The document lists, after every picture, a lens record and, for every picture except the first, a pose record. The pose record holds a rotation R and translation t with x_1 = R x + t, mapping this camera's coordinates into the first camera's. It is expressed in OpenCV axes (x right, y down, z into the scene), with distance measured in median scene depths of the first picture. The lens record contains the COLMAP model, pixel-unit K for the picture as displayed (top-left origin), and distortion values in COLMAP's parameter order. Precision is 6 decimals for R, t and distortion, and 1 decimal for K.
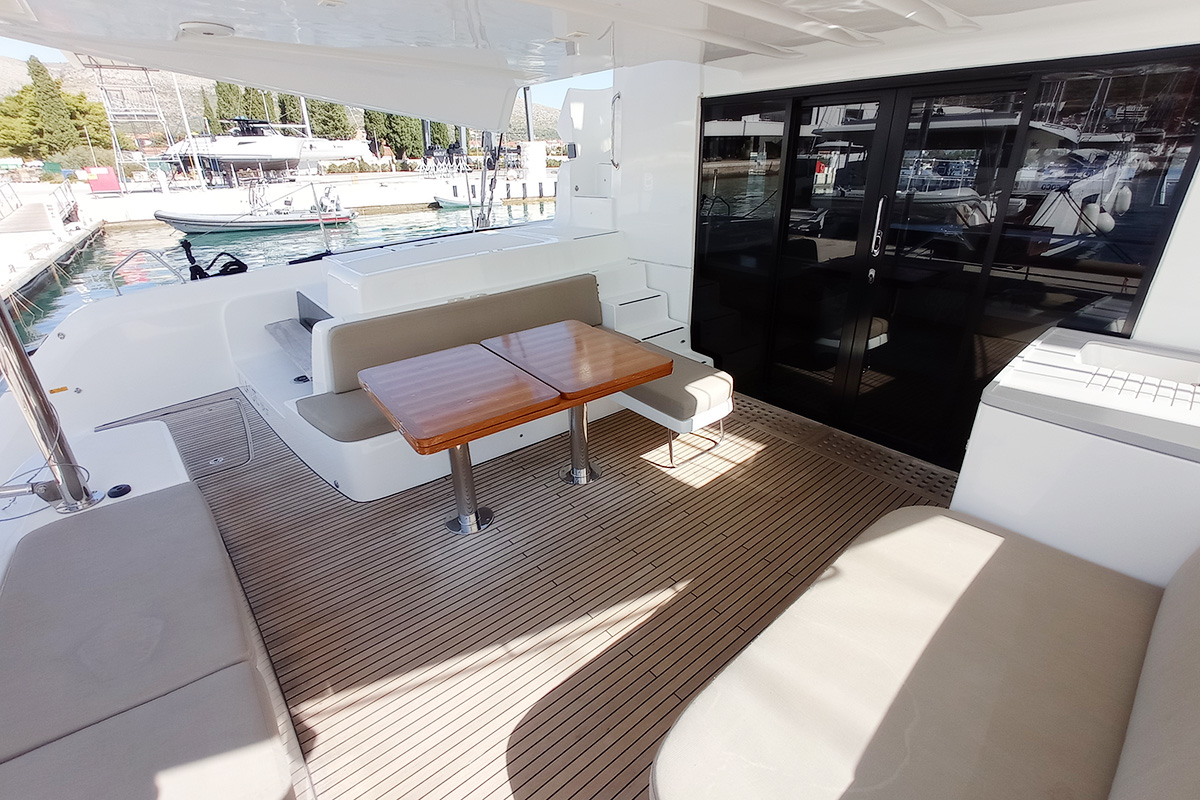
lens RADIAL K [[541.2, 0, 600.0], [0, 541.2, 400.0], [0, 0, 1]] dist [-0.036185, 0.010646]
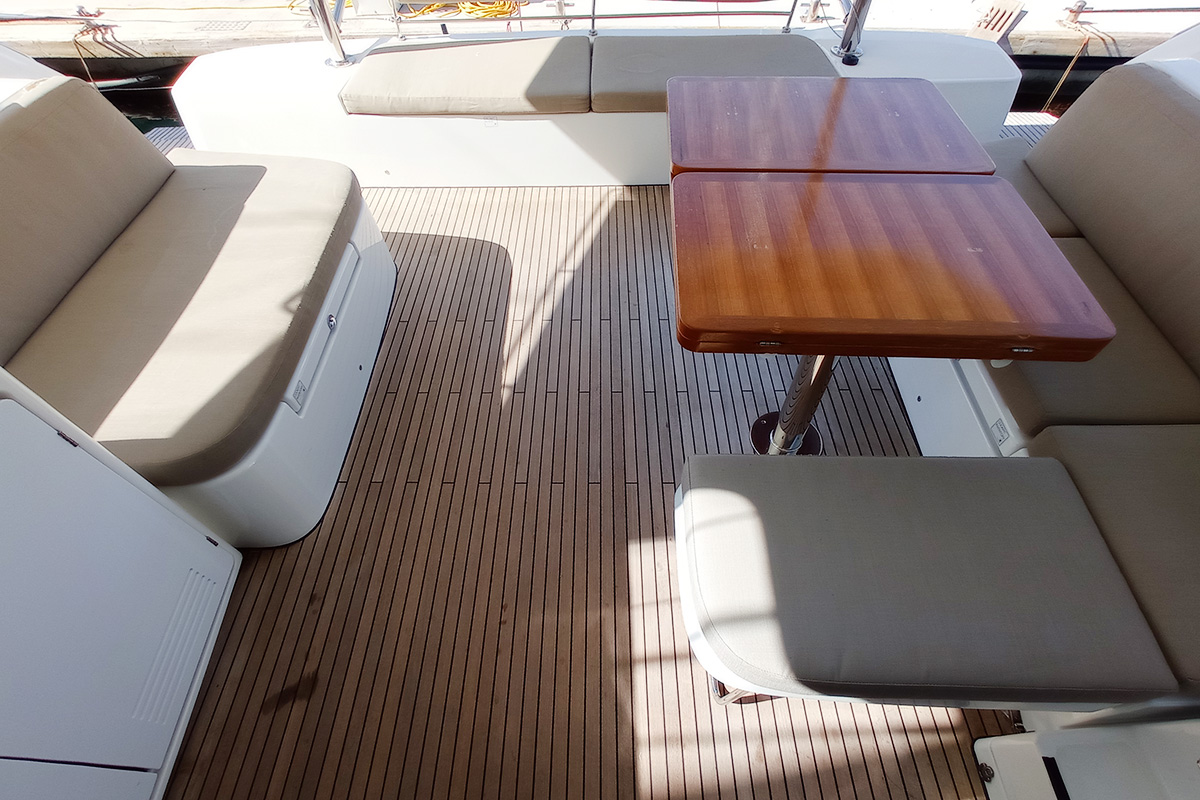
lens RADIAL K [[548.2, 0, 594.9], [0, 548.2, 400.4], [0, 0, 1]] dist [-0.024614, 0.005984]
pose [[-0.626350, 0.635911, -0.450891, 0.036770], [-0.304627, 0.332748, 0.892458, -0.038478], [0.717557, 0.696344, -0.014701, 0.087824]]
